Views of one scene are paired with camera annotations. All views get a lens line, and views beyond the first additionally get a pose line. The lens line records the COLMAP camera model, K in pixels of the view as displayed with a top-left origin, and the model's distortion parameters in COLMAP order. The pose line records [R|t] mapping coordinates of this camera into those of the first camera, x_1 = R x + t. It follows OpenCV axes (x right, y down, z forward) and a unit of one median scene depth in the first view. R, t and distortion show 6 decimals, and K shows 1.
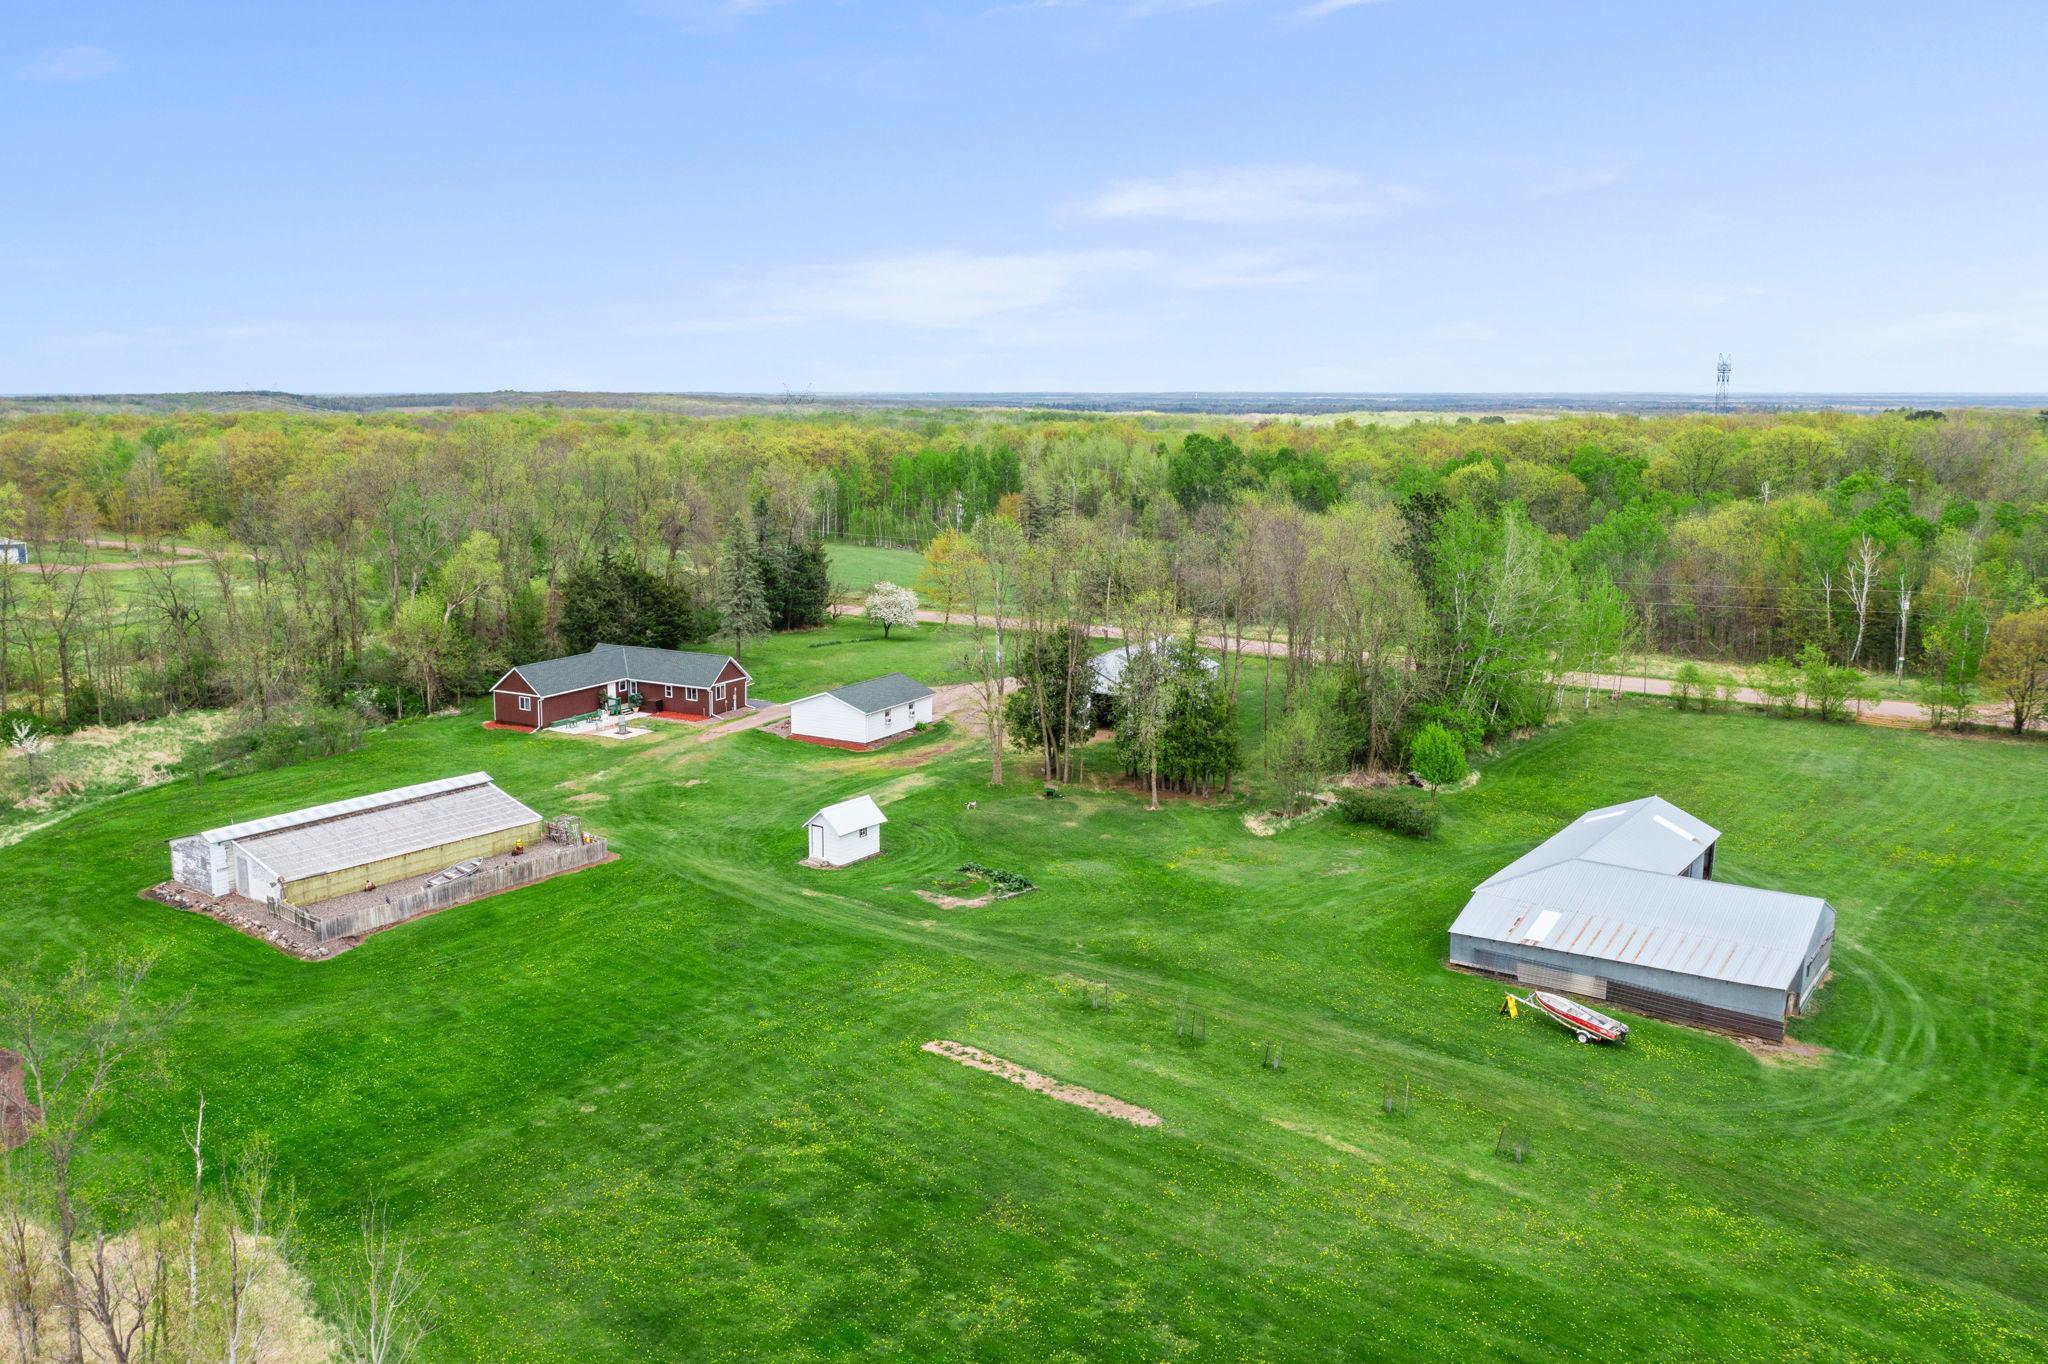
lens RADIAL K [[1615.7, 0, 997.0], [0, 1615.7, 678.8], [0, 0, 1]] dist [-0.016172, -0.006435]
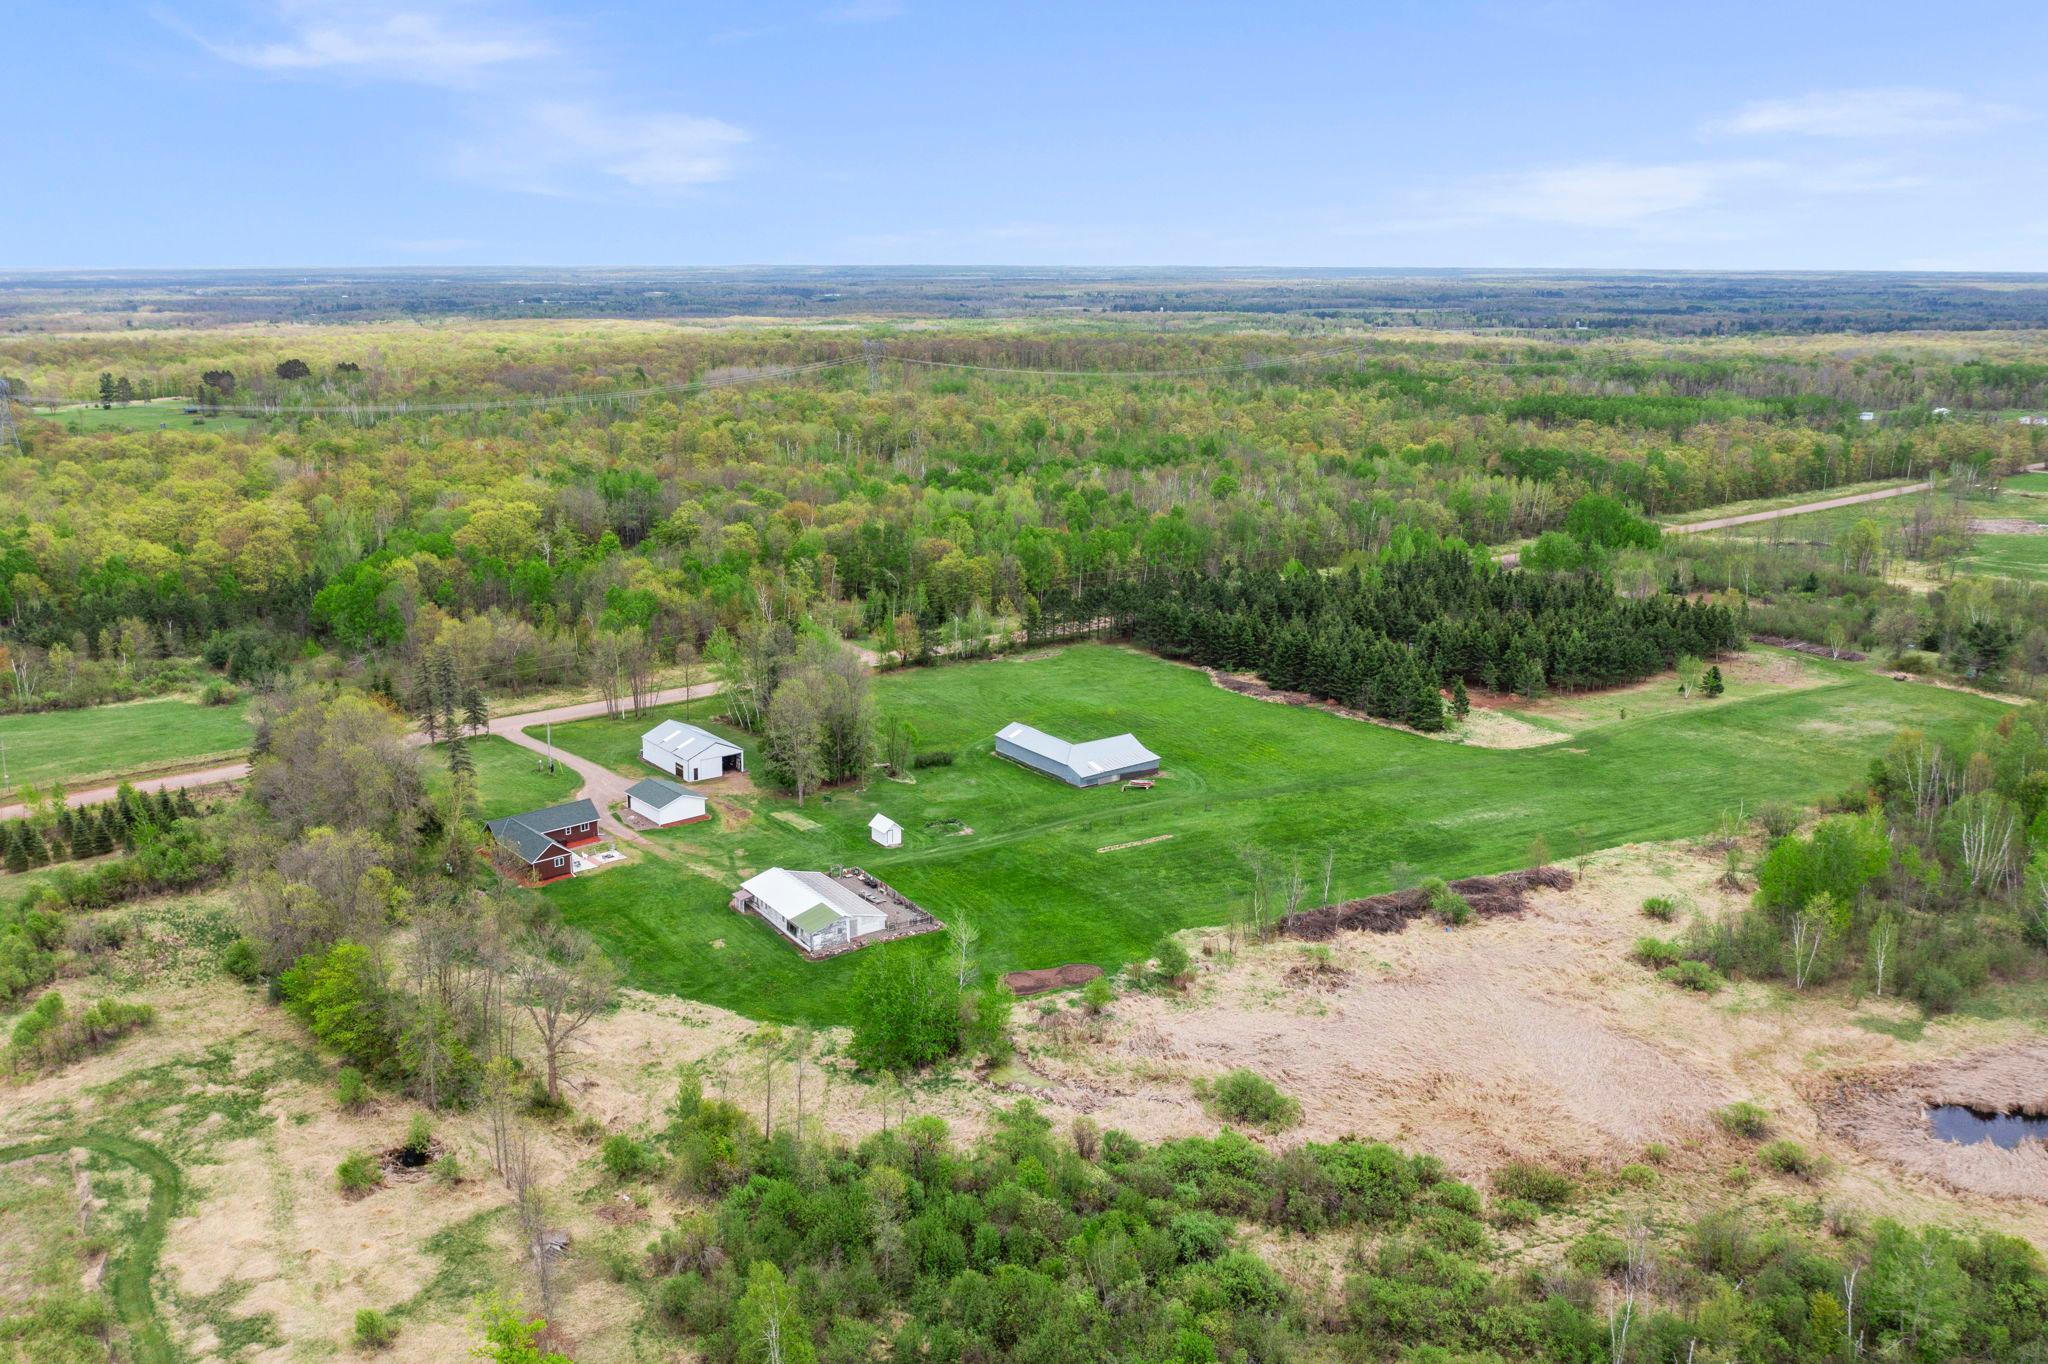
lens RADIAL K [[1620.6, 0, 1015.6], [0, 1620.6, 698.6], [0, 0, 1]] dist [-0.023143, -0.000139]
pose [[0.322282, -0.247855, 0.913620, -2.054886], [0.158836, 0.965591, 0.205924, -0.519936], [-0.933223, 0.078750, 0.350561, 0.024332]]
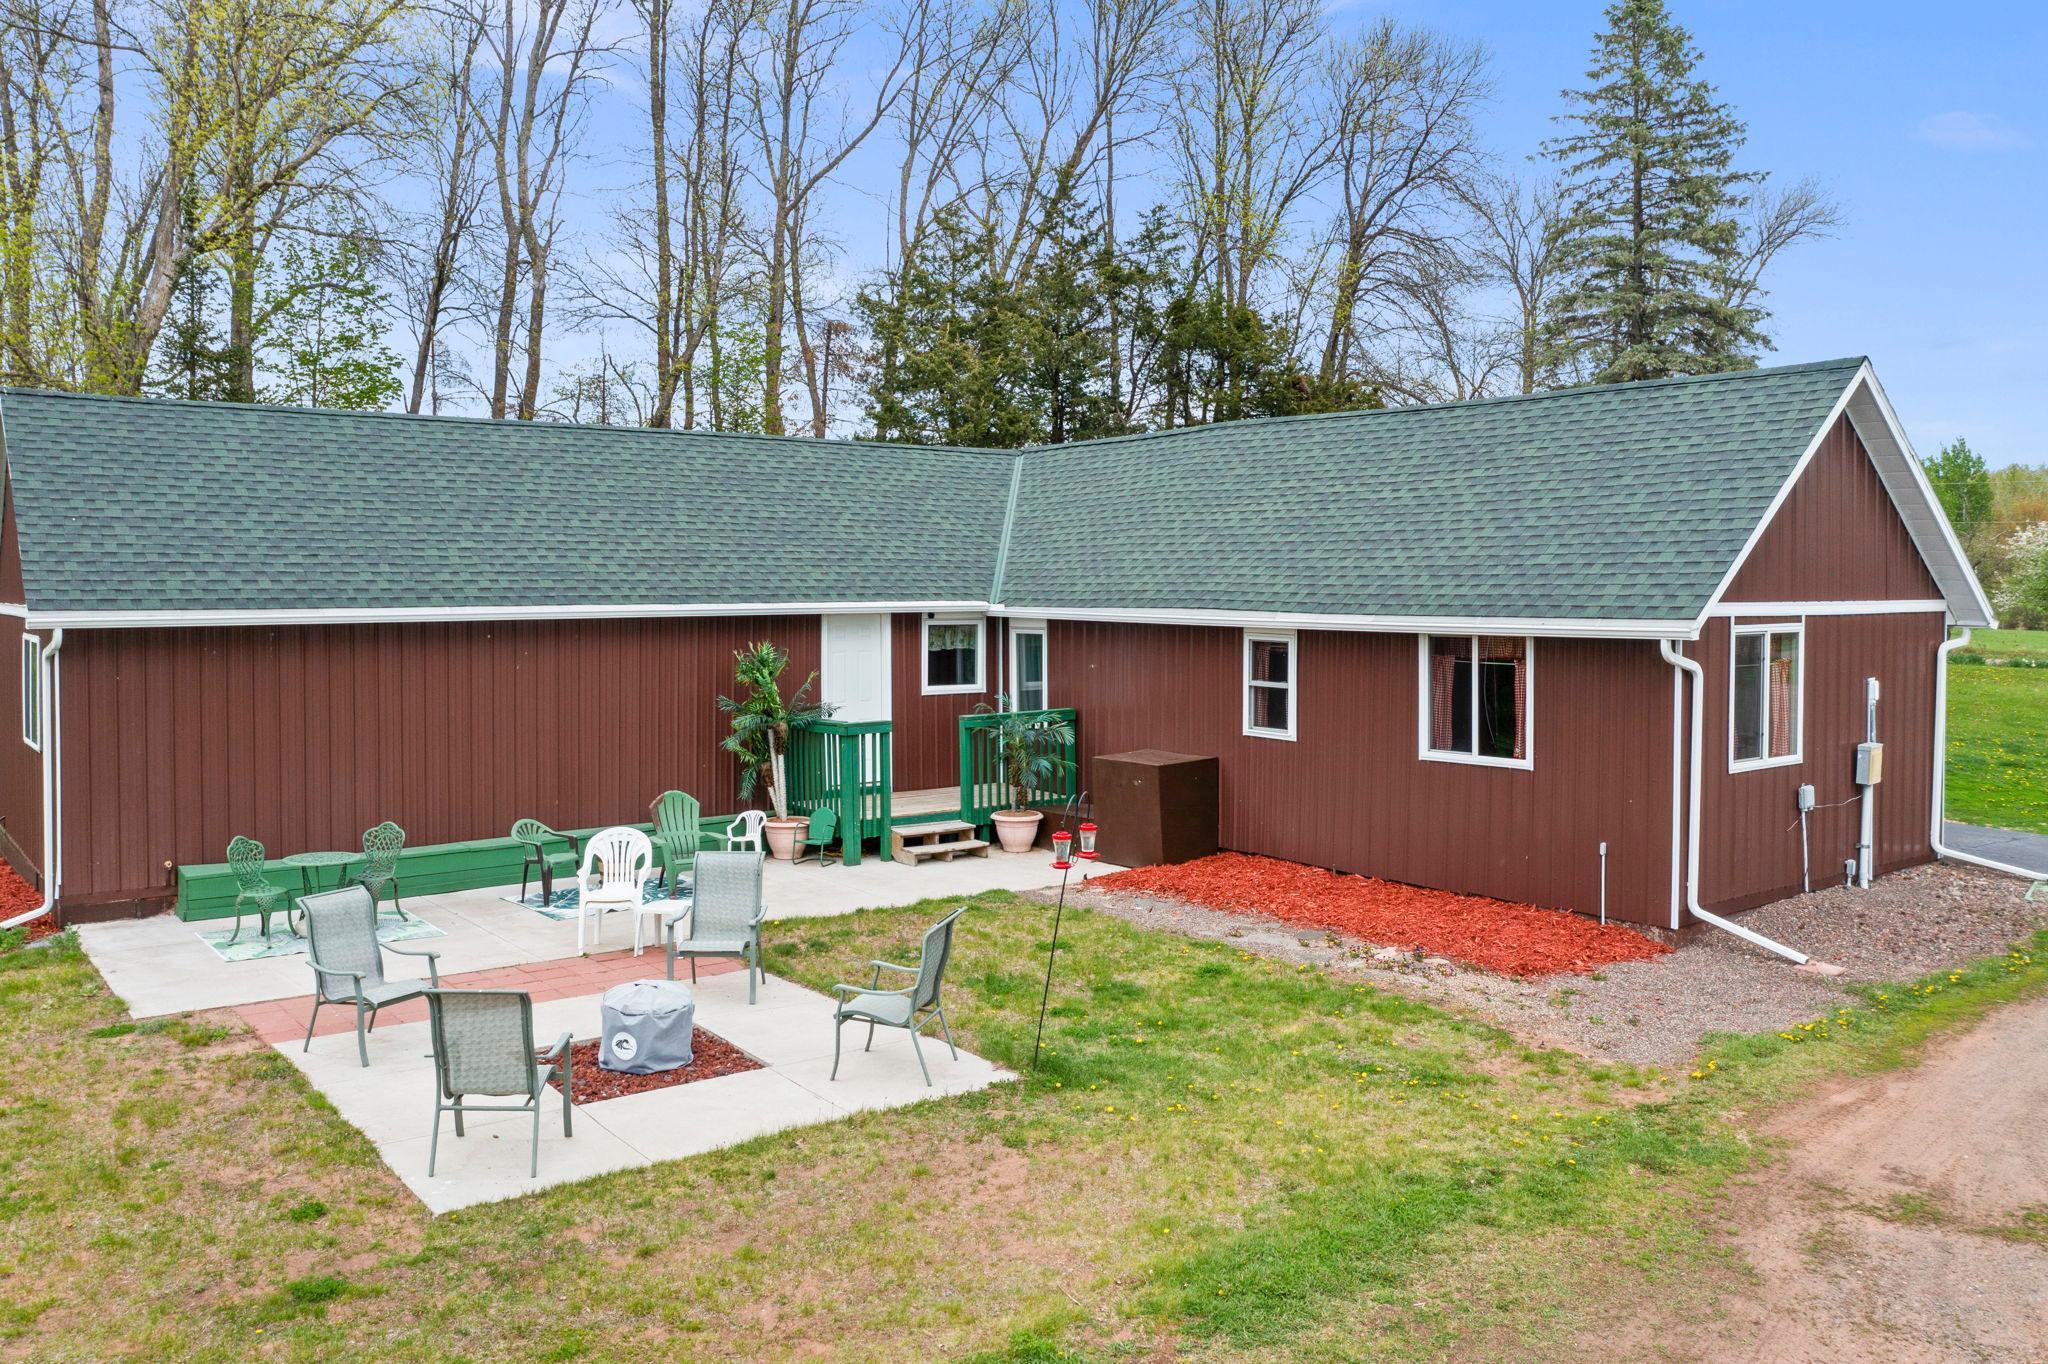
lens RADIAL K [[1652.1, 0, 1013.3], [0, 1652.1, 624.4], [0, 0, 1]] dist [-0.023278, 0.006306]
pose [[0.923544, 0.010233, -0.383355, -0.239896], [-0.066232, 0.988878, -0.133166, 0.028368], [0.377729, 0.148375, 0.913950, 1.213303]]
